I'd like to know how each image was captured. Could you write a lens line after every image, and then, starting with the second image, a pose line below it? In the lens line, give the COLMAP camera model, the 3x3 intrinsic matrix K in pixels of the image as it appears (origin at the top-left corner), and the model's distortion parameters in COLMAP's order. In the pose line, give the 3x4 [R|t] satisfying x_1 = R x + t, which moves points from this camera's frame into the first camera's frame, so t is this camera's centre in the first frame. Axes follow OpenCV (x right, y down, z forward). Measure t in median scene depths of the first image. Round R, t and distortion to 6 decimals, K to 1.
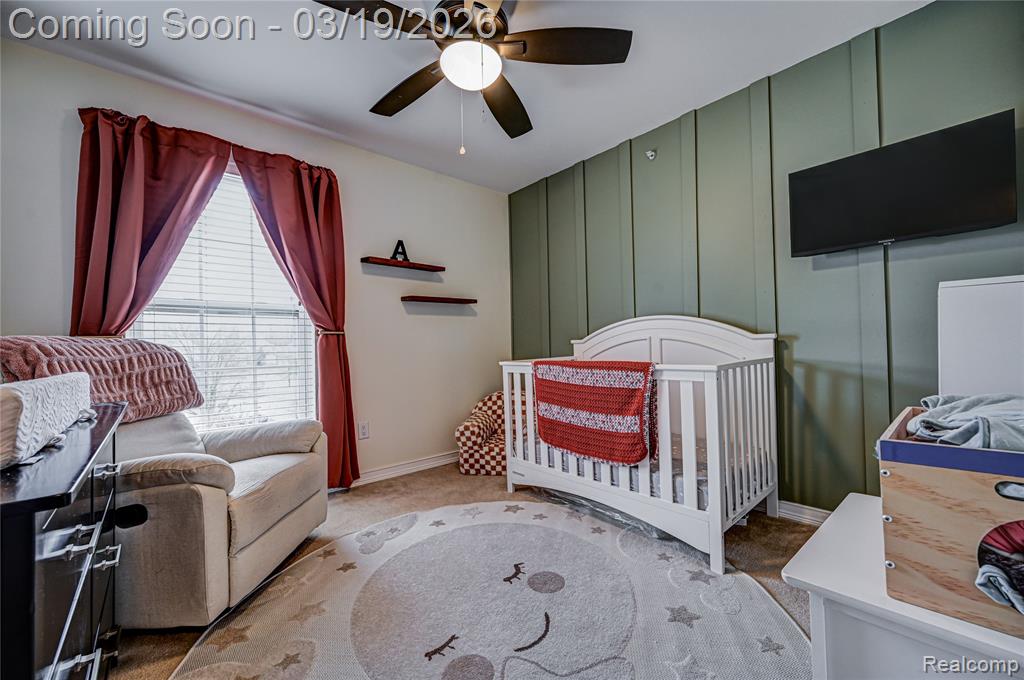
lens RADIAL K [[401.7, 0, 517.1], [0, 401.7, 338.1], [0, 0, 1]] dist [-0.004342, 0.001459]
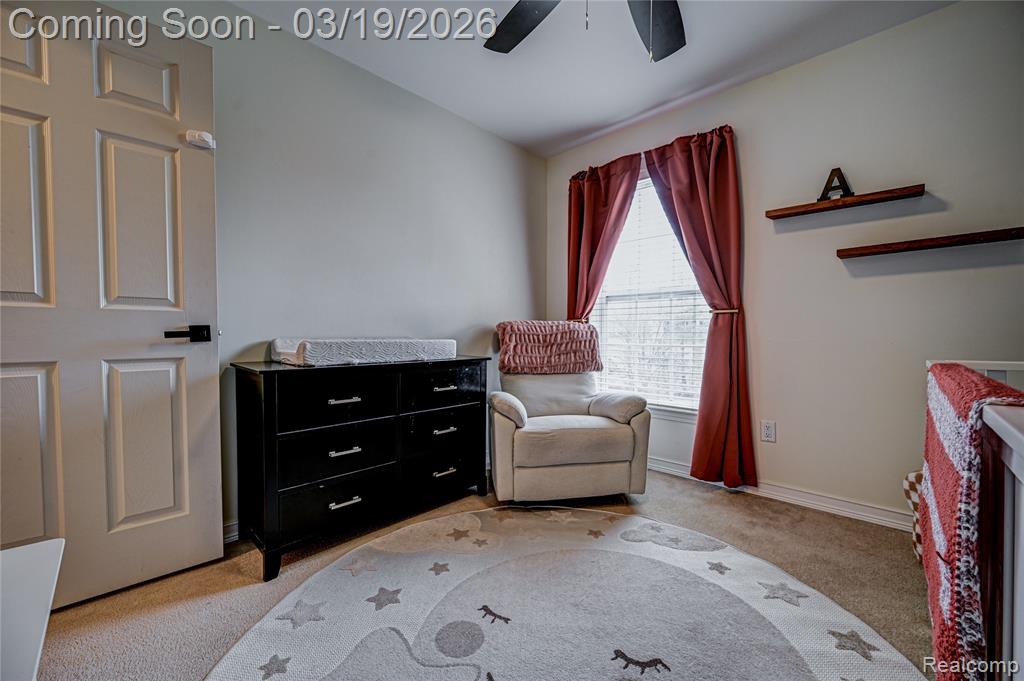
lens RADIAL K [[401.7, 0, 514.4], [0, 401.7, 338.4], [0, 0, 1]] dist [-0.004342, 0.001459]
pose [[0.077611, 0.034879, -0.996373, 0.476956], [0.021115, 0.999106, 0.036619, 0.005477], [0.996760, -0.023881, 0.076805, 0.561201]]
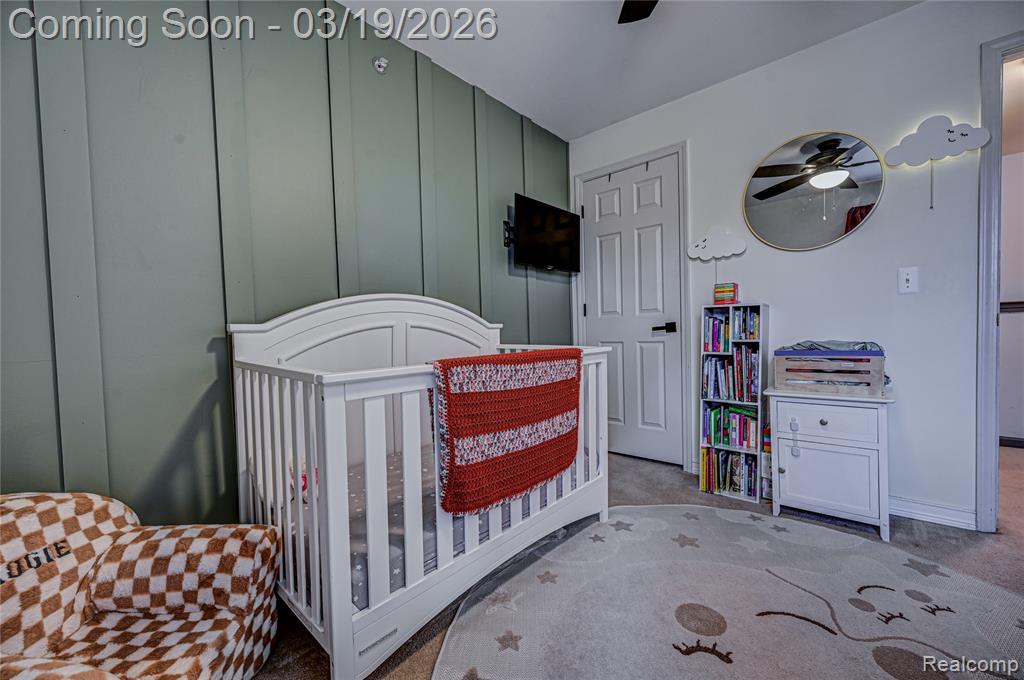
lens RADIAL K [[401.7, 0, 515.2], [0, 401.7, 344.3], [0, 0, 1]] dist [-0.004342, 0.001459]
pose [[-0.110790, -0.007432, 0.993816, -0.485632], [0.007859, 0.999934, 0.008354, 0.036405], [-0.993813, 0.008736, -0.110724, 1.042789]]
